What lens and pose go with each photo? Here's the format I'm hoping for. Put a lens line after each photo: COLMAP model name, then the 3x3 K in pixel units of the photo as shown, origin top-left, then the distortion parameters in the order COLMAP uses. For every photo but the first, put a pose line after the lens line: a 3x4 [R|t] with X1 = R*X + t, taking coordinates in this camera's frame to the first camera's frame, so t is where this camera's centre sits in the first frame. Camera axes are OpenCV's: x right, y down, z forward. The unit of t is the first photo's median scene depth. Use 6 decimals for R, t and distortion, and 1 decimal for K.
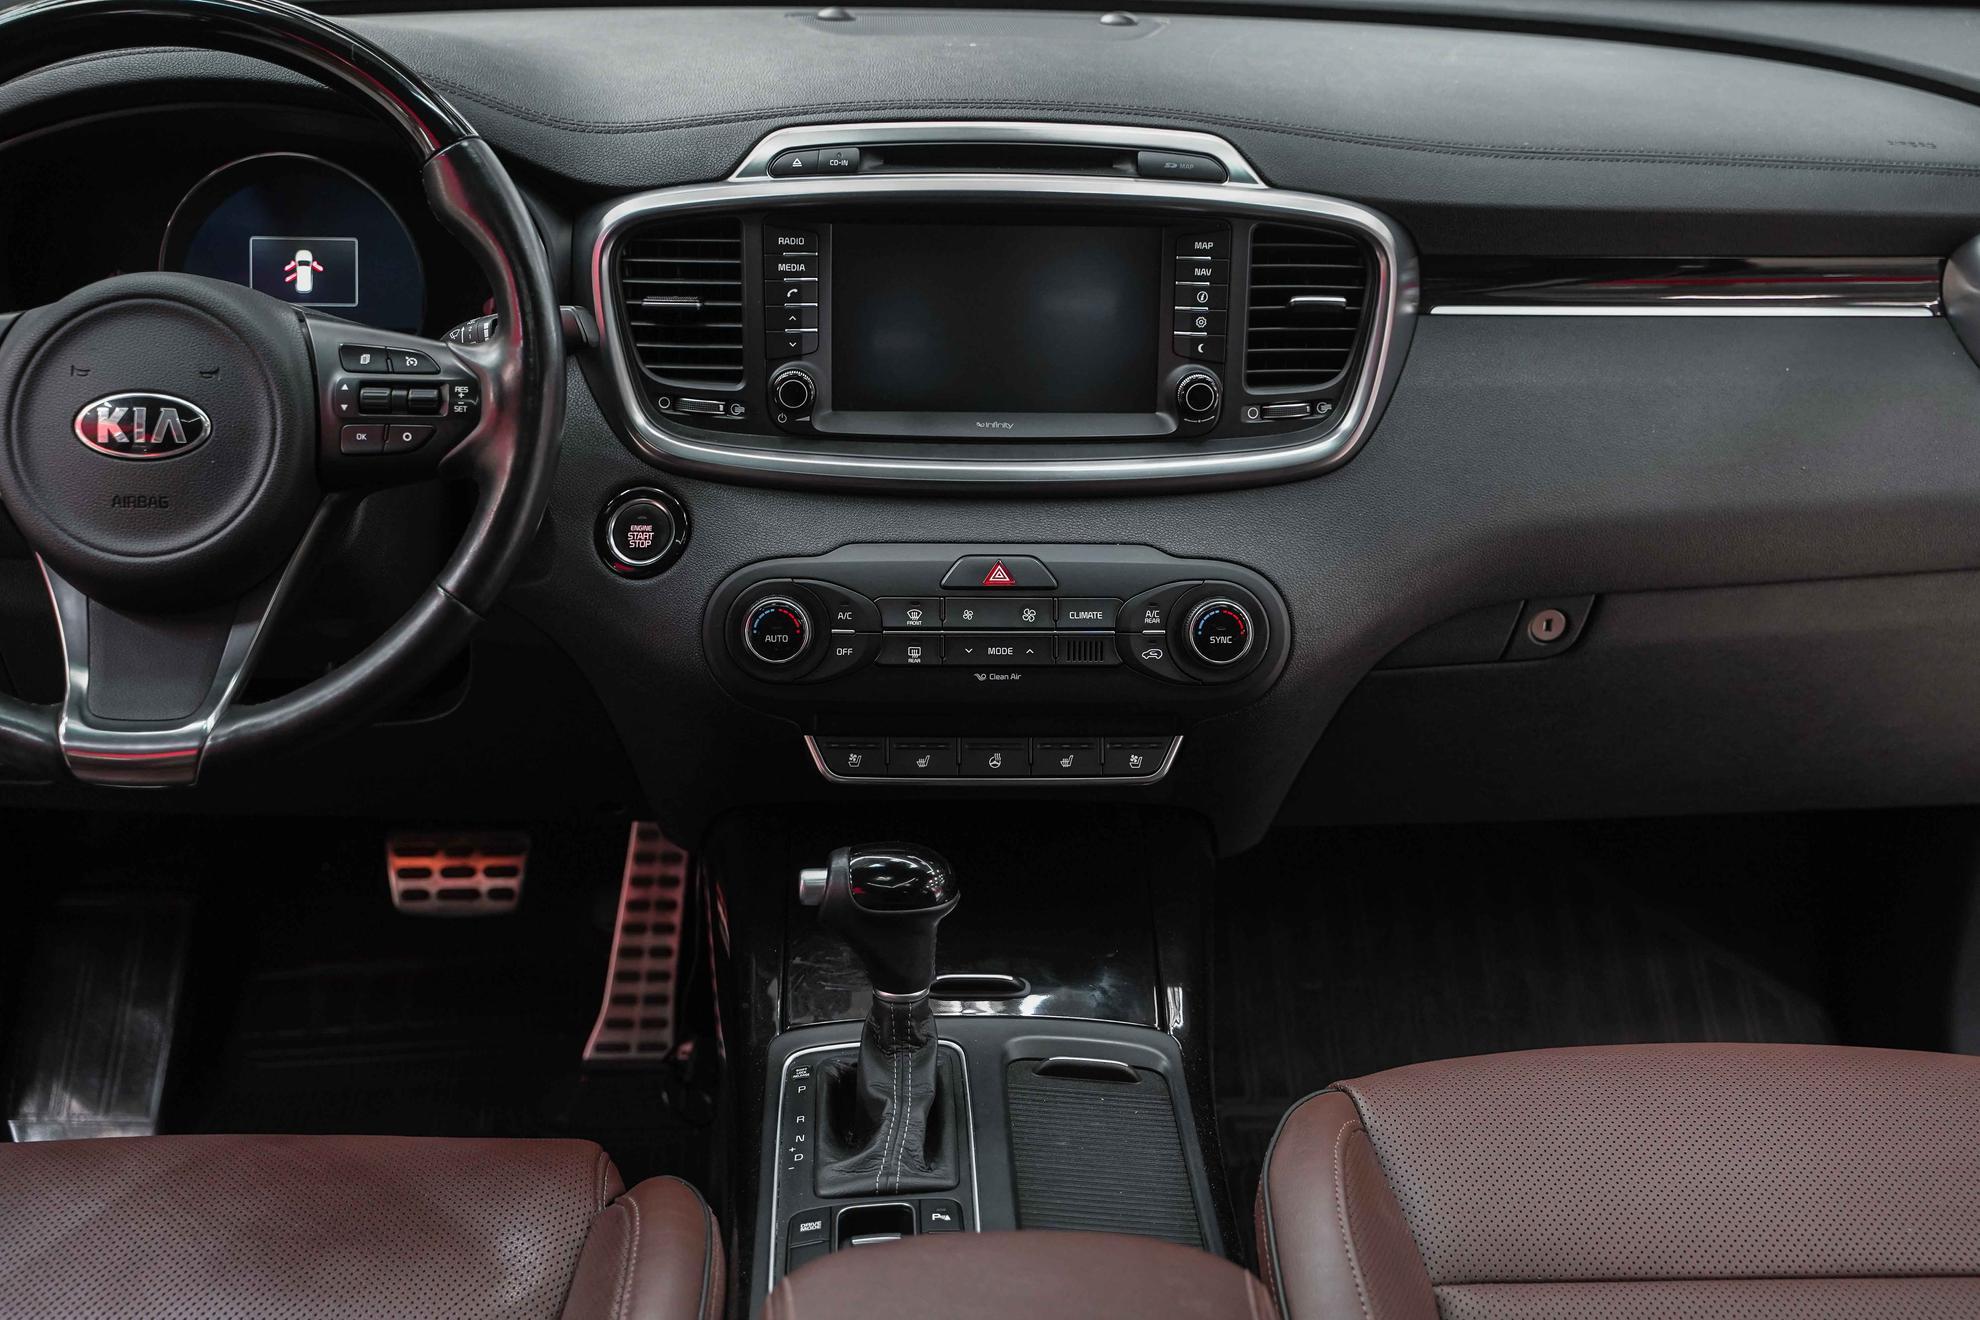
lens RADIAL K [[2376.3, 0, 987.2], [0, 2376.3, 651.0], [0, 0, 1]] dist [0.000054, 0.000864]
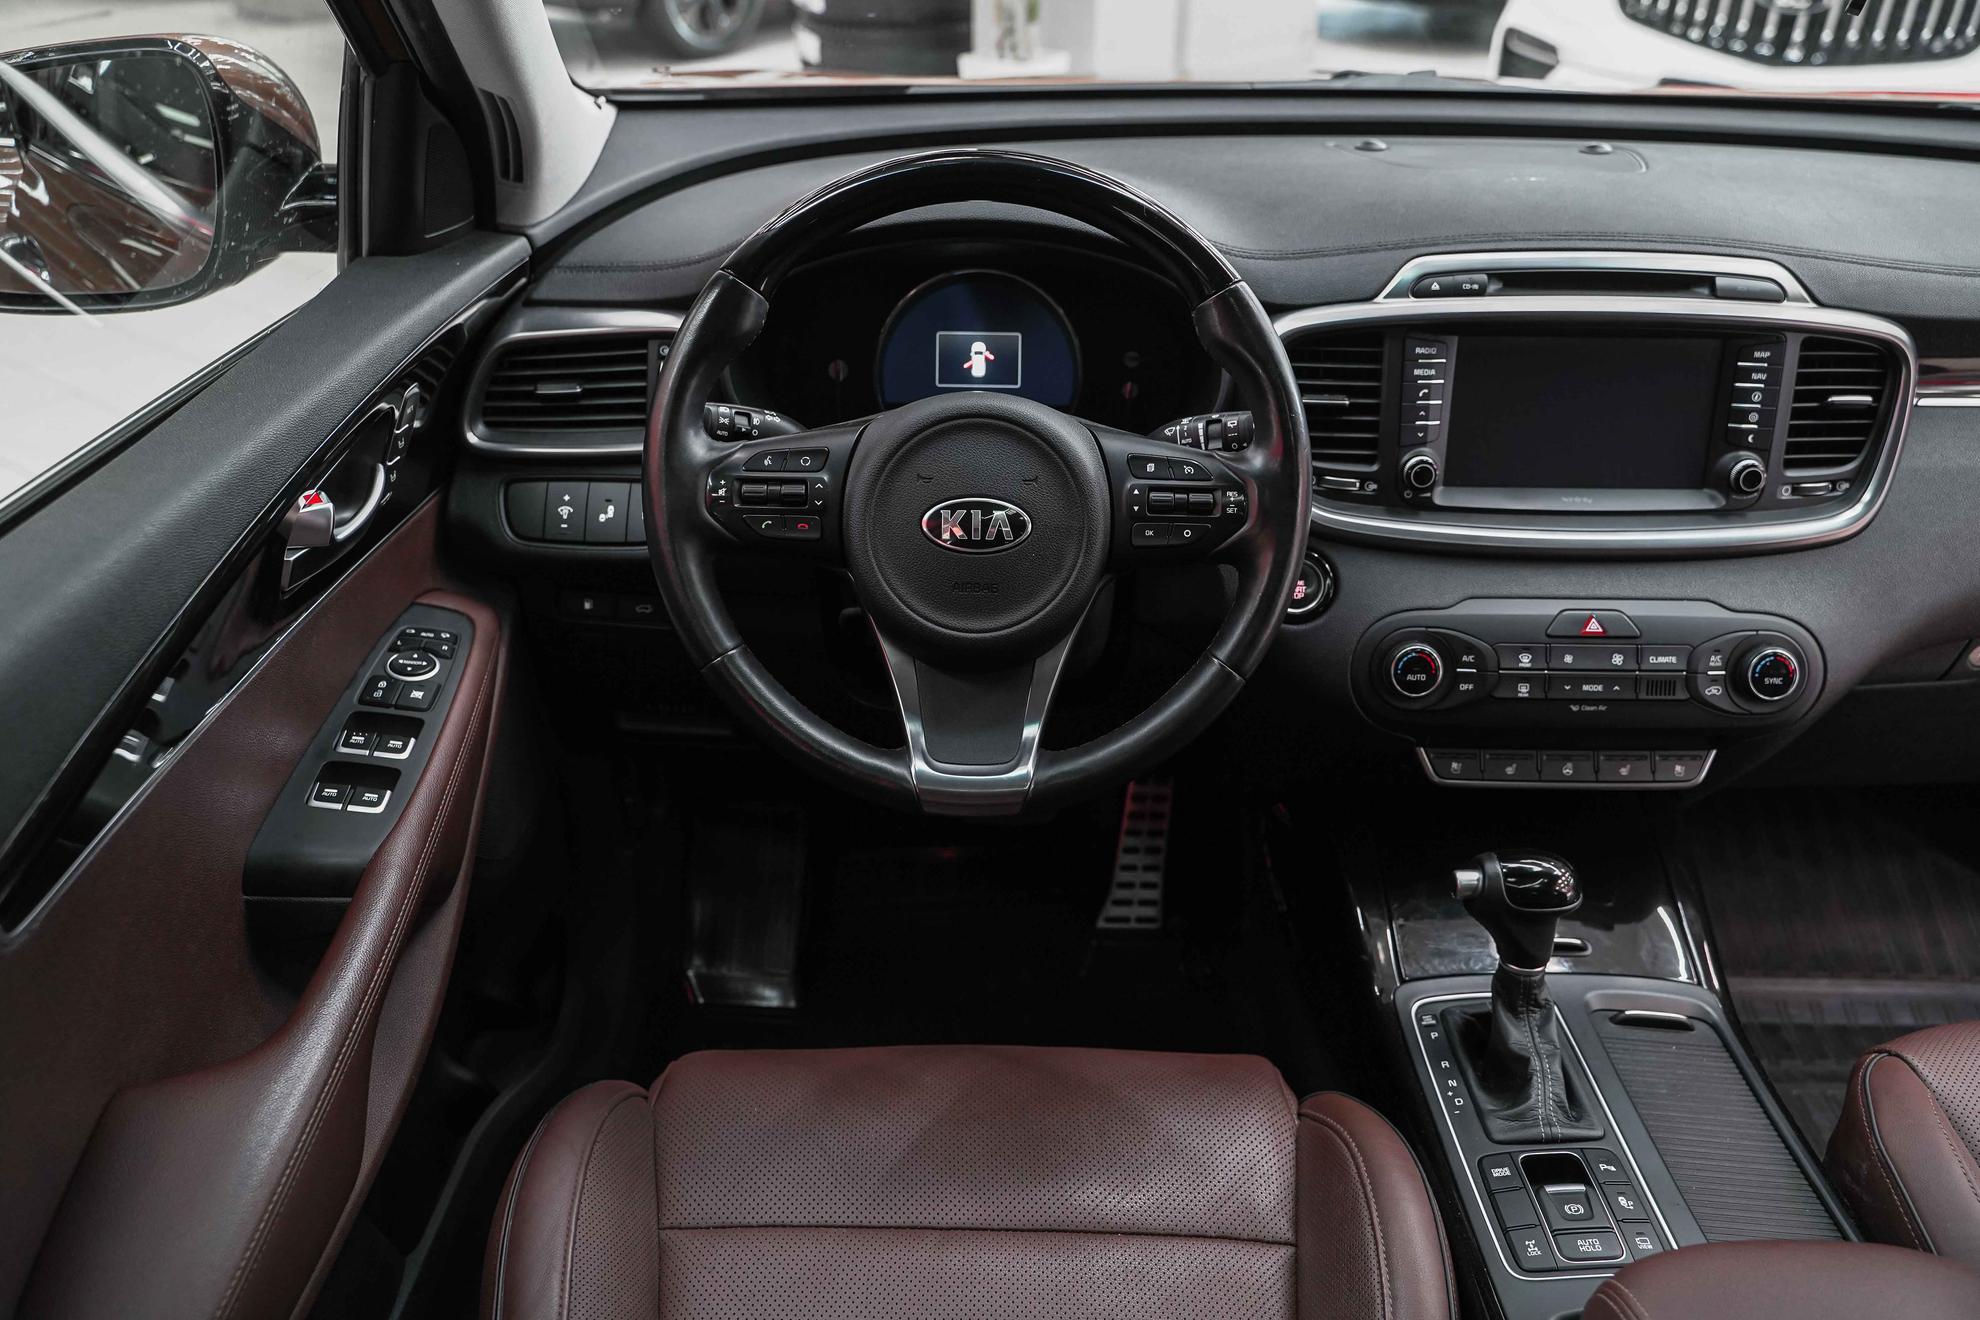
lens RADIAL K [[1586.6, 0, 992.7], [0, 1586.6, 658.9], [0, 0, 1]] dist [-0.011291, 0.009426]
pose [[0.999076, 0.011699, -0.041364, -0.270256], [-0.007884, 0.995800, 0.091214, -0.086911], [0.042257, -0.090803, 0.994972, 0.162707]]
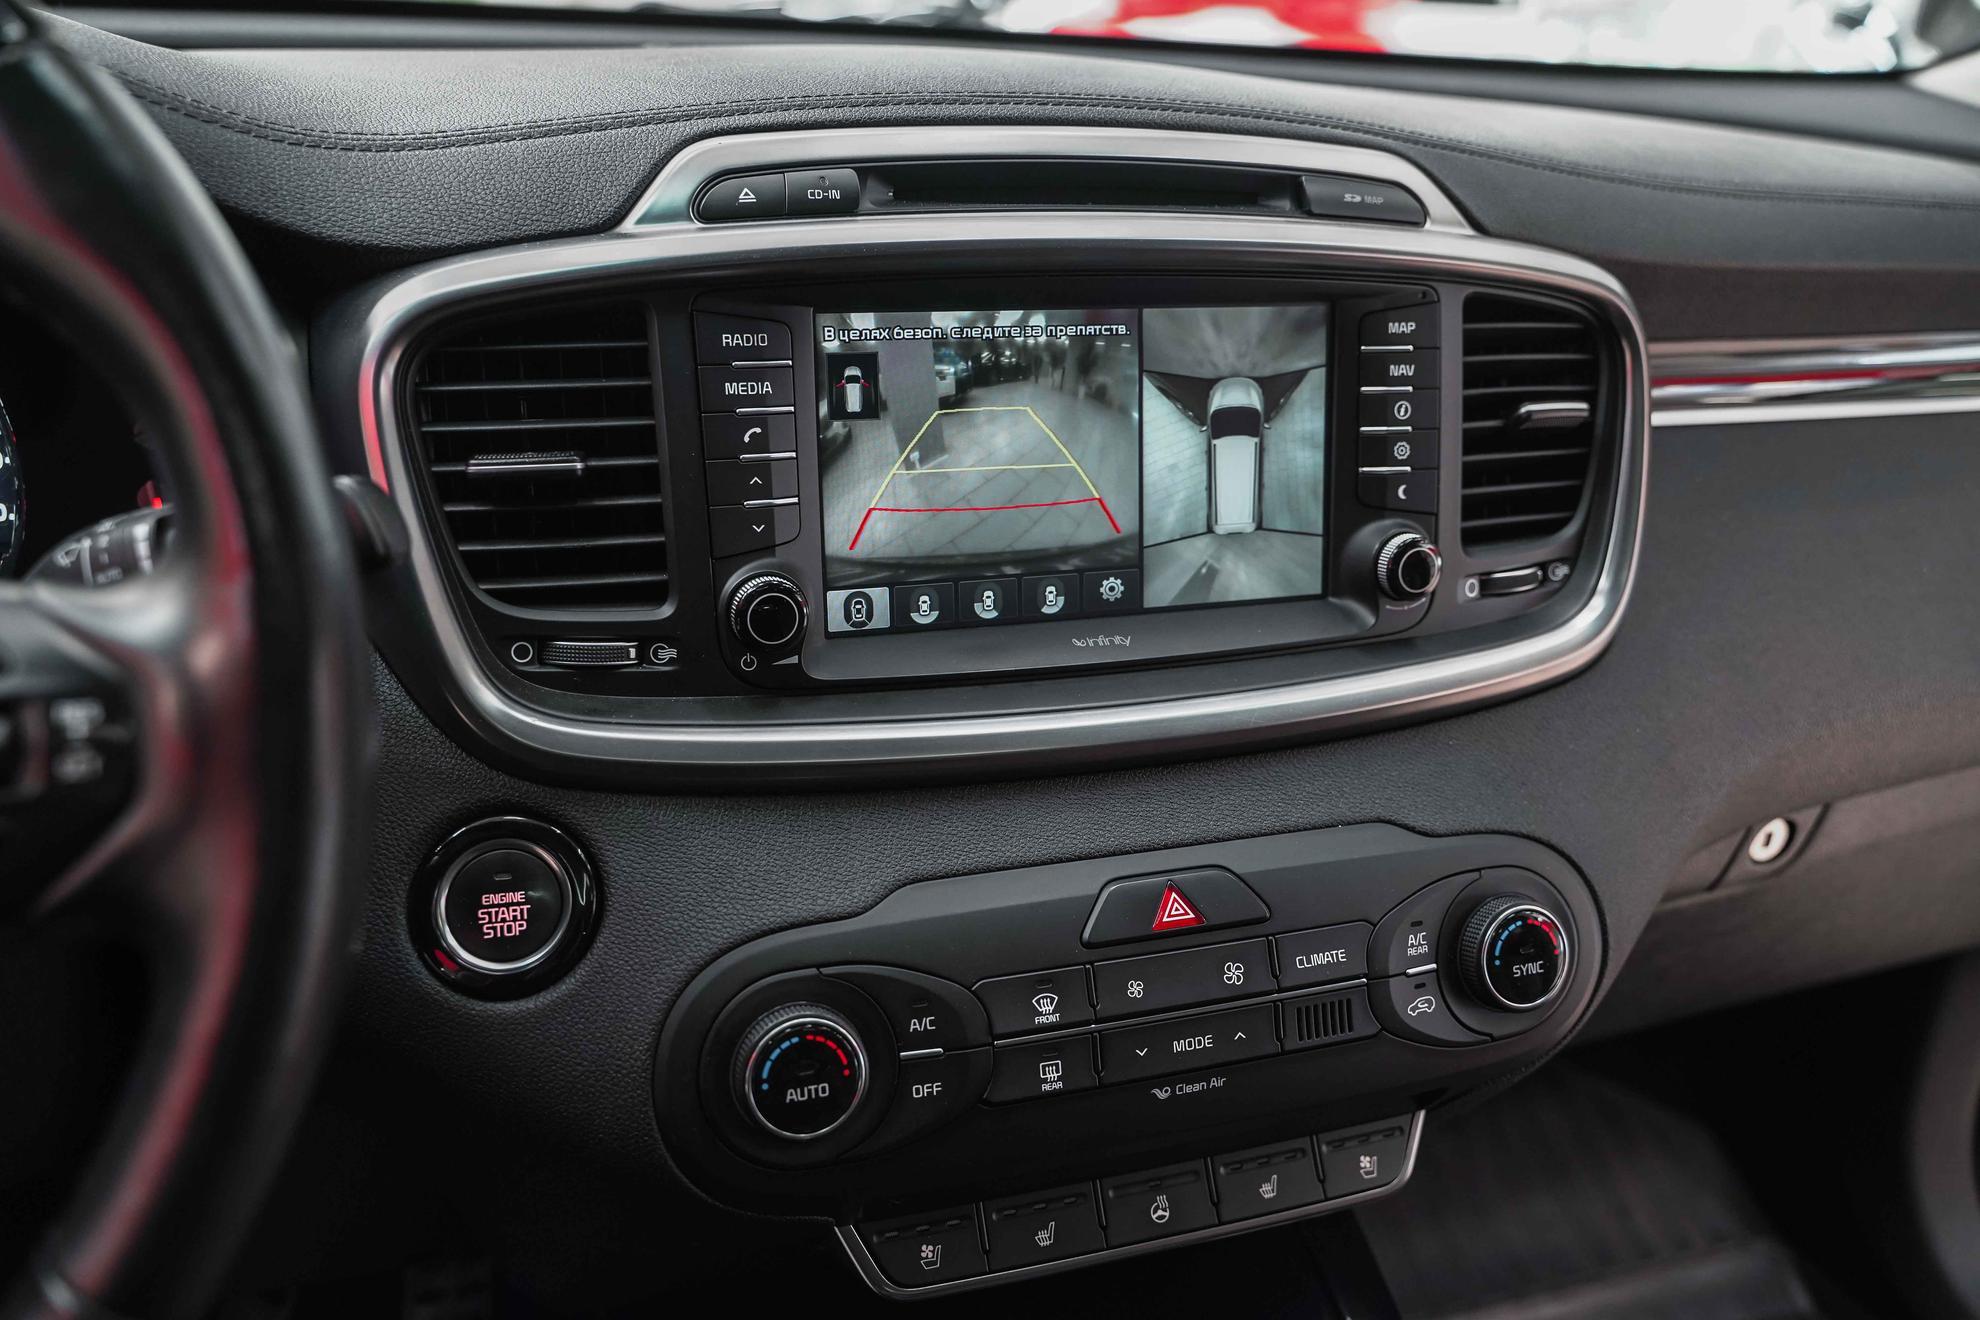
lens RADIAL K [[1586.6, 0, 992.7], [0, 1586.6, 658.9], [0, 0, 1]] dist [-0.011291, 0.009426]
pose [[0.959319, -0.086756, 0.268663, -0.132046], [0.093970, 0.995475, -0.014087, -0.089272], [-0.266225, 0.038760, 0.963131, 0.637641]]
